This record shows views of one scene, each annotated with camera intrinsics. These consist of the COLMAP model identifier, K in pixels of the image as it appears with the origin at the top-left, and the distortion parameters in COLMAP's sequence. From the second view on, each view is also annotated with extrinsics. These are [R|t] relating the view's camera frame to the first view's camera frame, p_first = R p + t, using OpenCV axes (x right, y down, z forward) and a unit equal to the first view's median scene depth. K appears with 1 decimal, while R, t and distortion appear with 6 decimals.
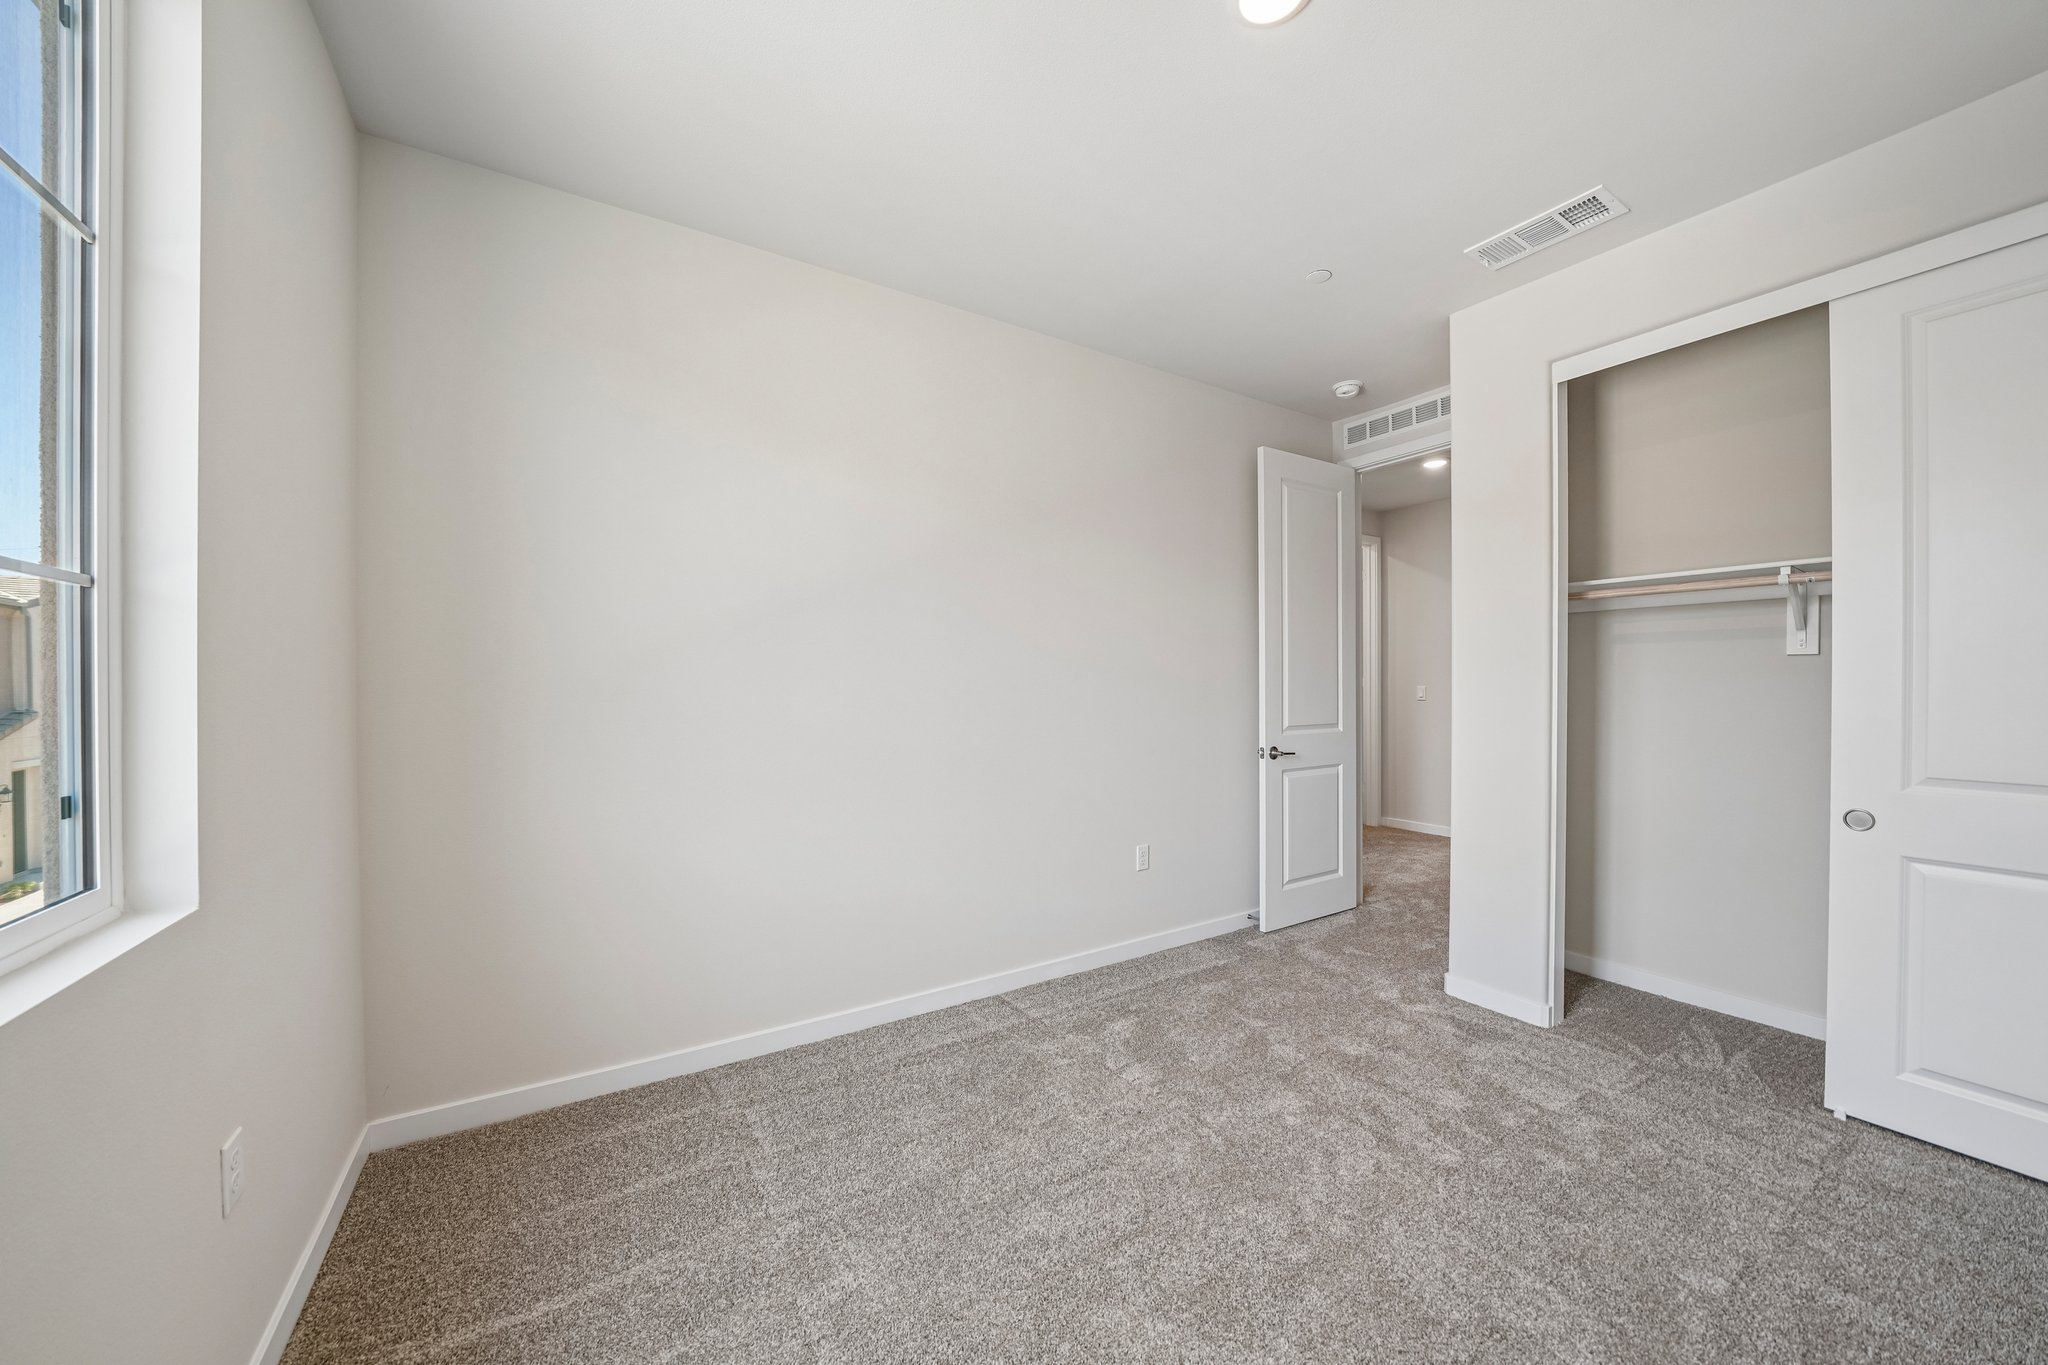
lens RADIAL K [[737.7, 0, 981.7], [0, 737.7, 690.5], [0, 0, 1]] dist [-0.018590, 0.001174]
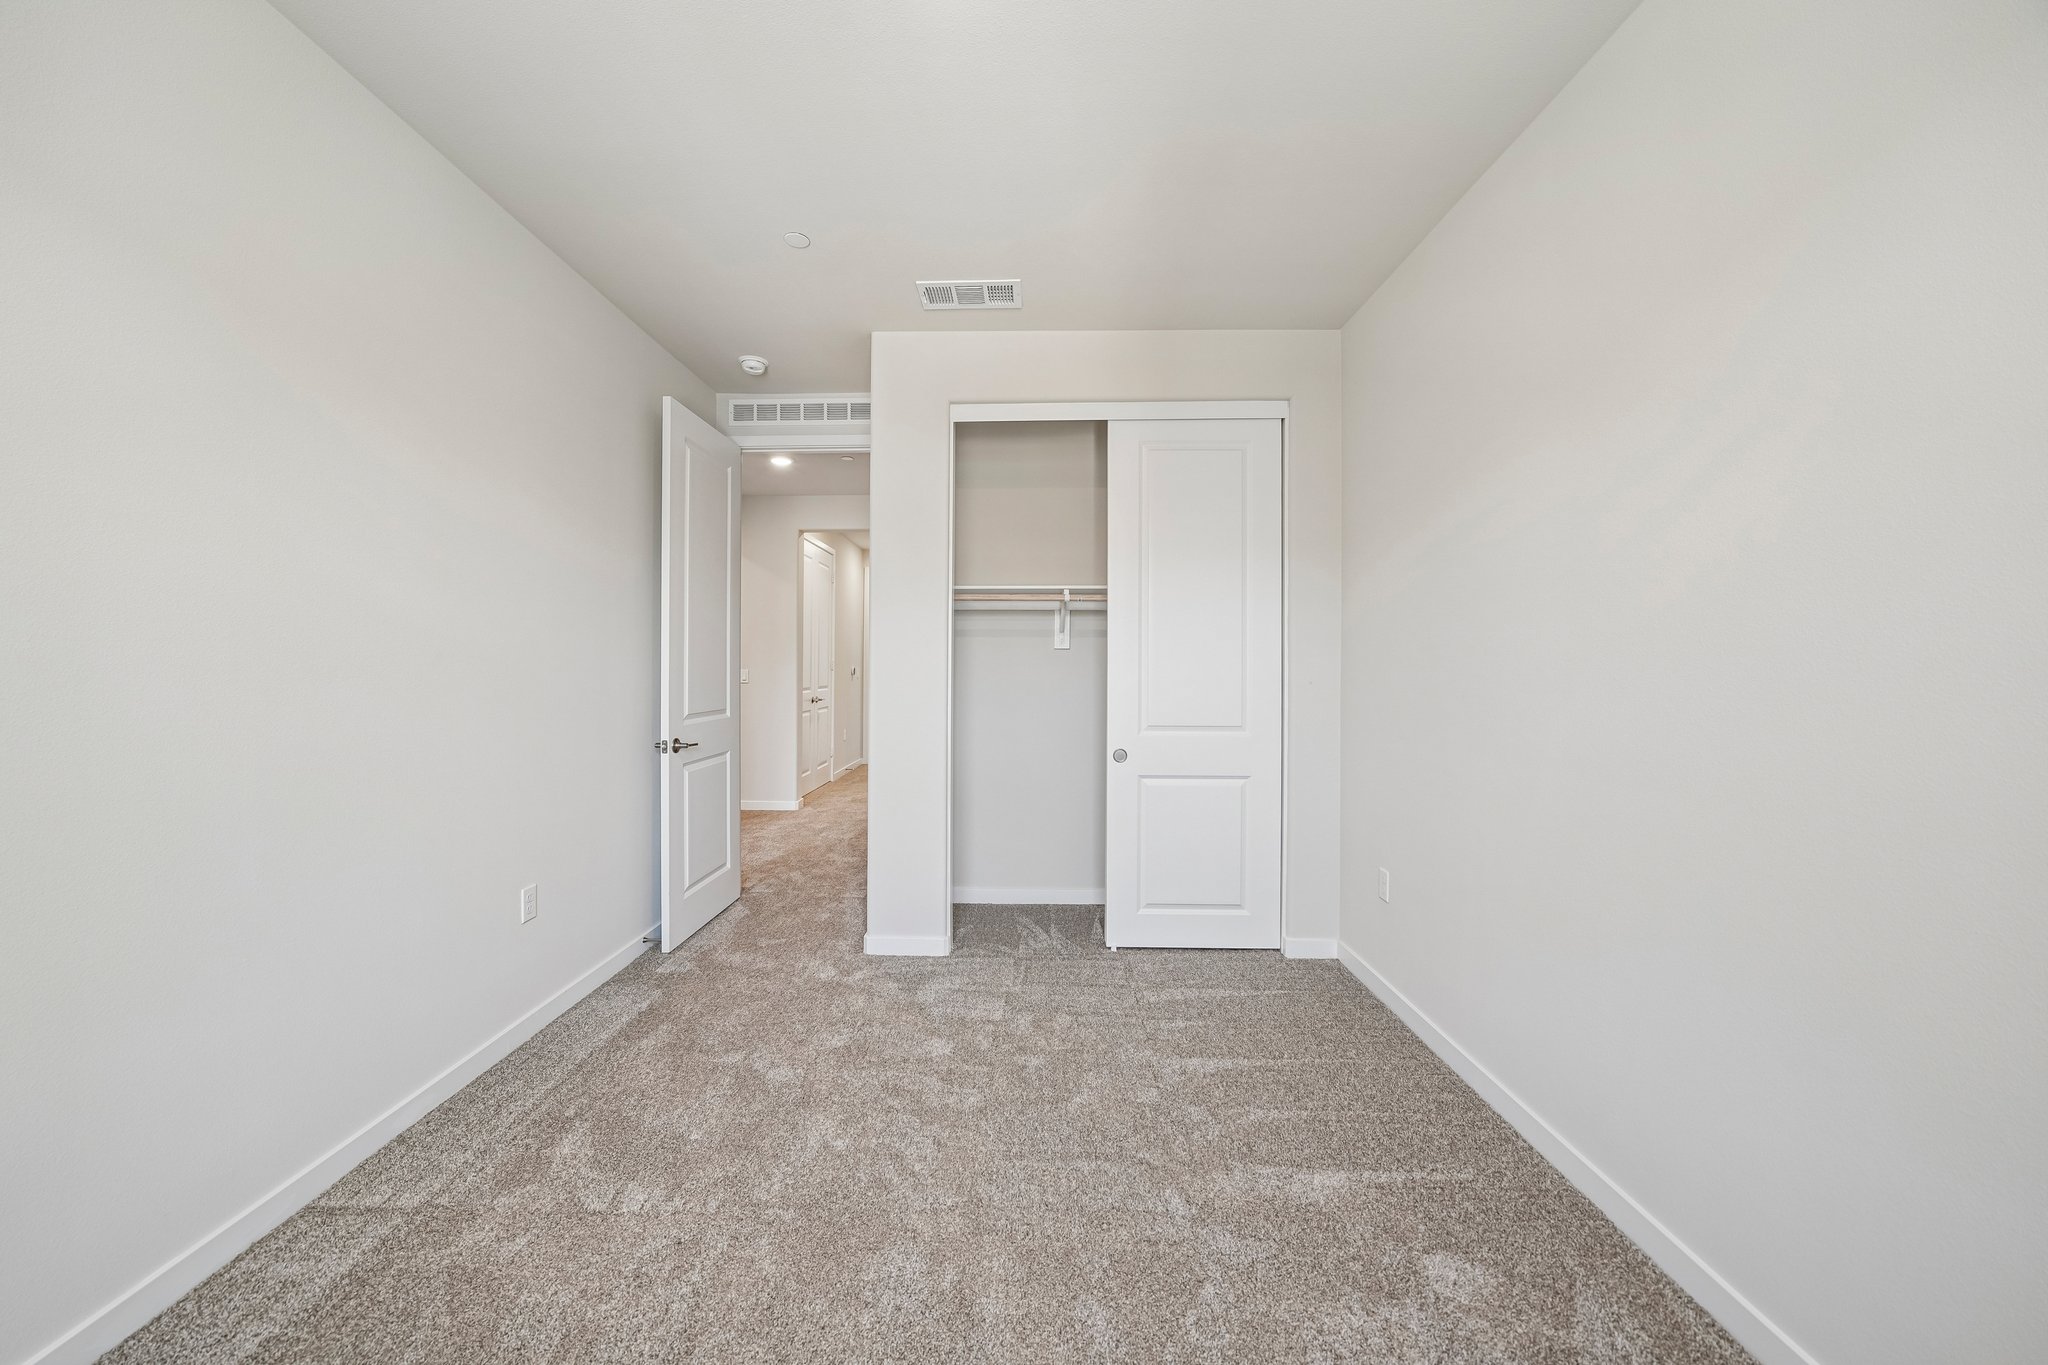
lens RADIAL K [[737.7, 0, 1001.7], [0, 737.7, 664.9], [0, 0, 1]] dist [-0.018590, 0.001174]
pose [[0.519530, 0.007515, 0.854419, -0.211825], [0.003859, 0.999930, -0.011142, -0.000473], [-0.854444, 0.009086, 0.519464, 0.284391]]
